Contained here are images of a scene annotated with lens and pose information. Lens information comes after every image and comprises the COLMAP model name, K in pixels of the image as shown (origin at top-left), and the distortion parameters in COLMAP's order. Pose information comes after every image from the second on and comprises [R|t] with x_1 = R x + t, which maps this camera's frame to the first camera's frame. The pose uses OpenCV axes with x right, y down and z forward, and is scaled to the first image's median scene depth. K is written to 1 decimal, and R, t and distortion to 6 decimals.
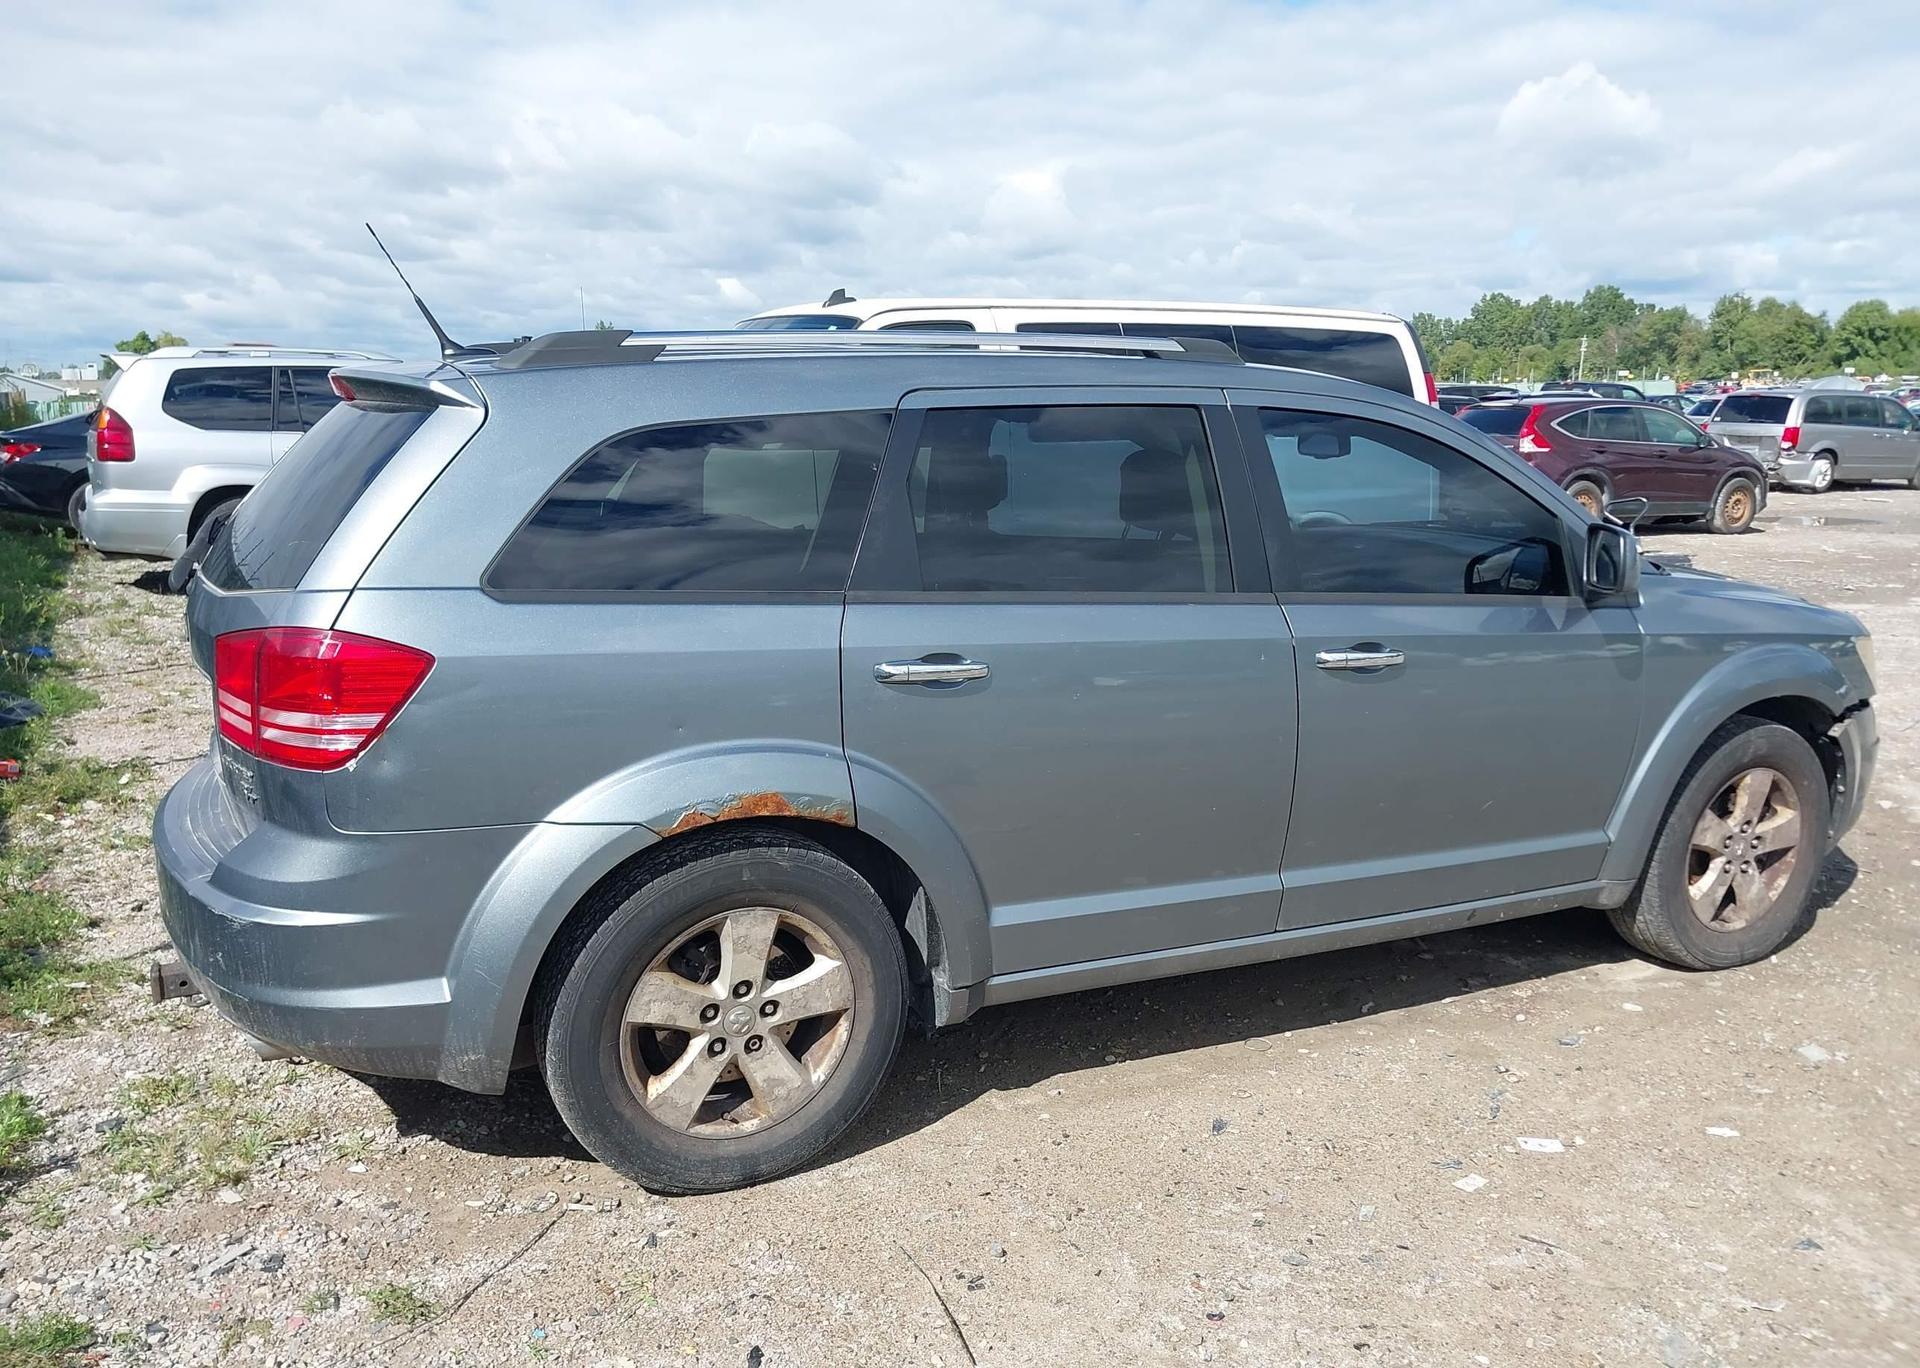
lens RADIAL K [[1534.7, 0, 950.6], [0, 1534.7, 671.7], [0, 0, 1]] dist [0.045627, -0.060068]
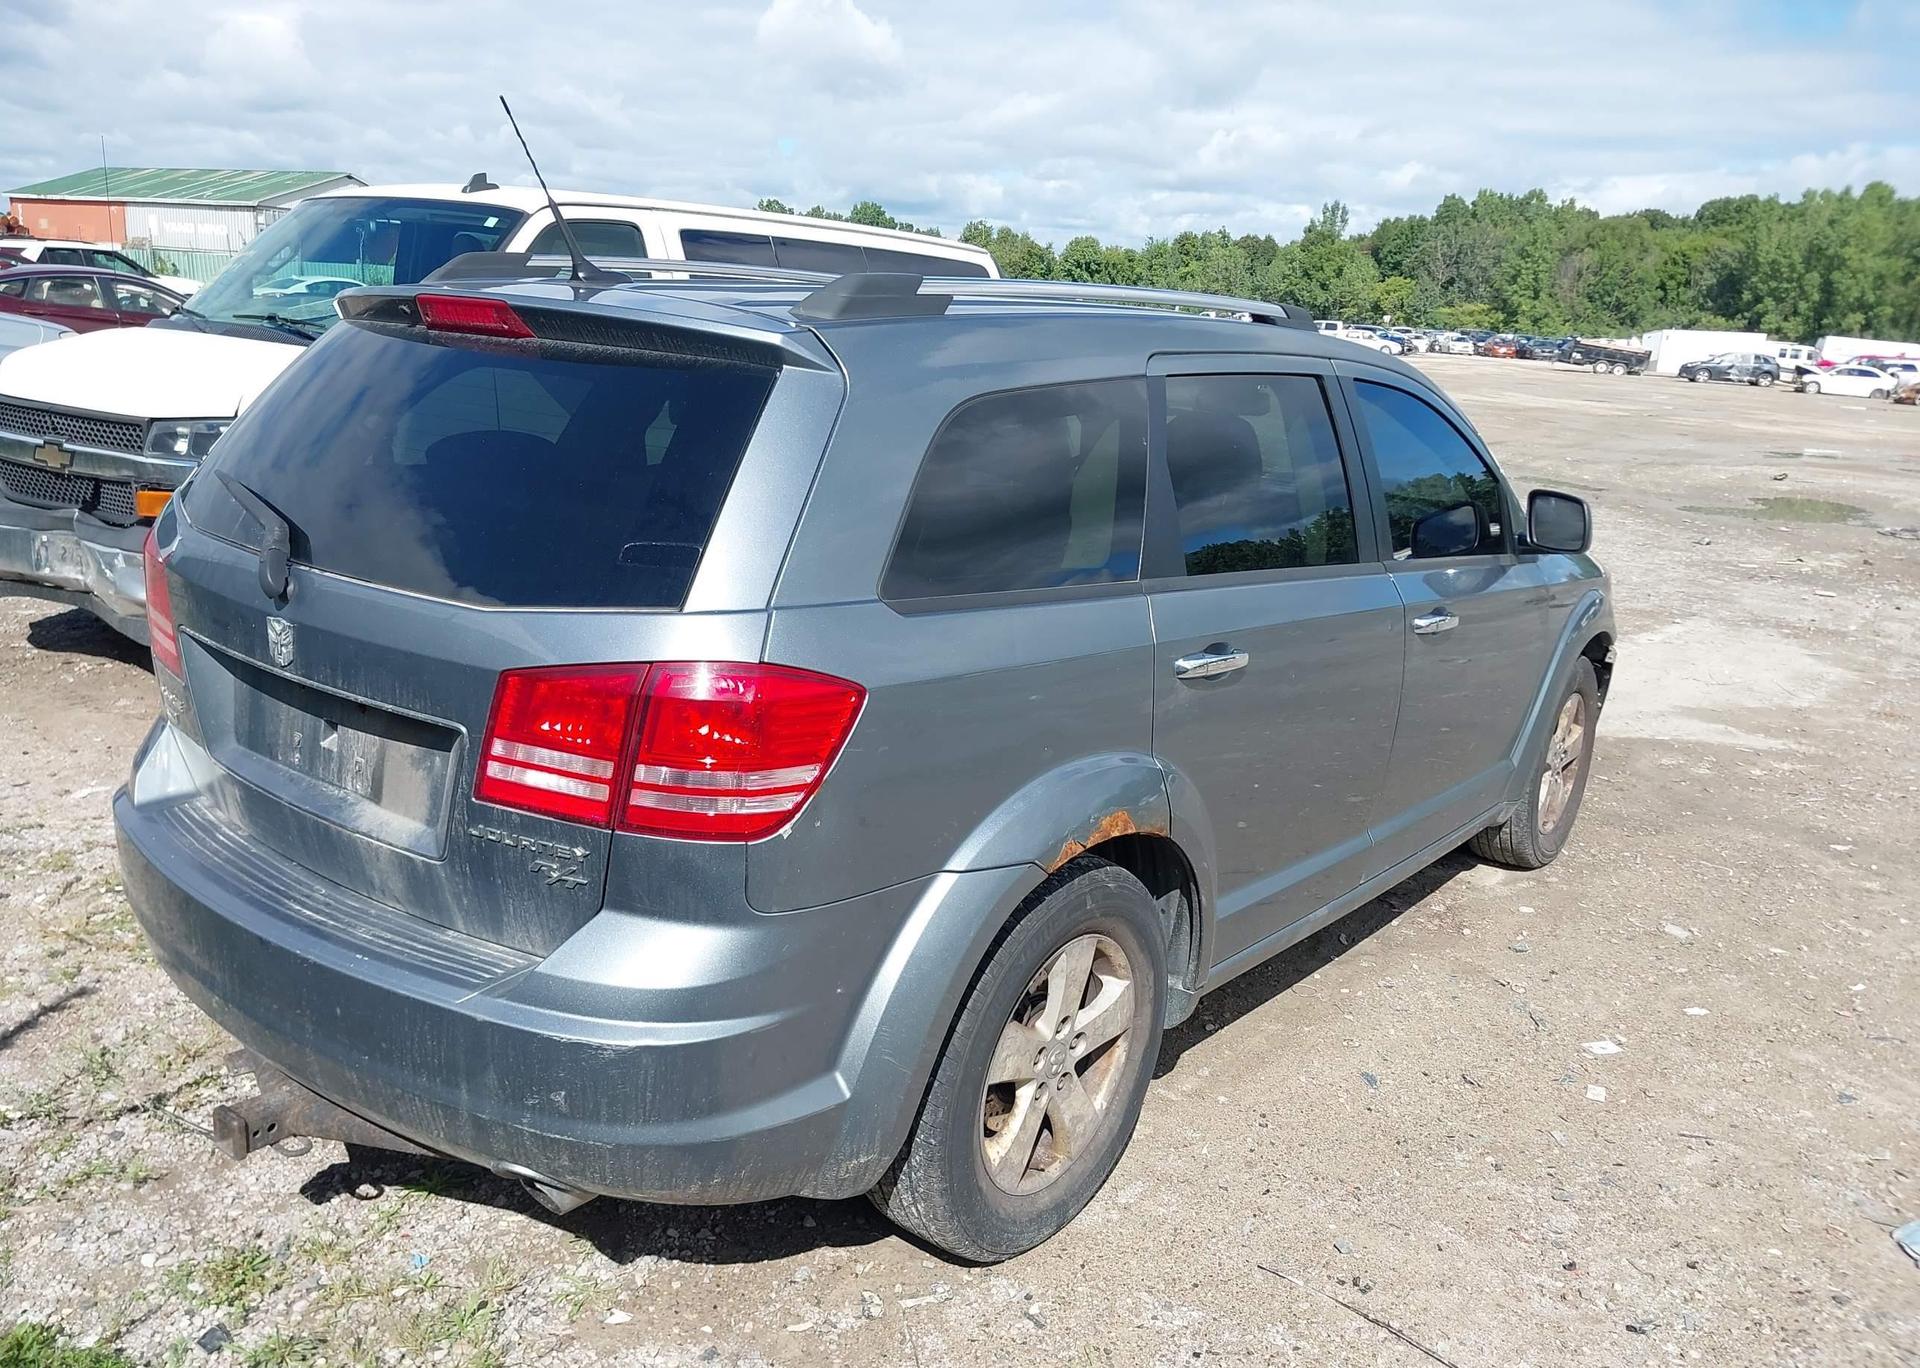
lens RADIAL K [[1534.7, 0, 950.6], [0, 1534.7, 671.7], [0, 0, 1]] dist [0.045627, -0.060068]
pose [[0.892082, -0.051466, 0.448932, -0.578276], [0.021259, 0.997173, 0.072073, -0.065944], [-0.451372, -0.054751, 0.890654, 0.233809]]
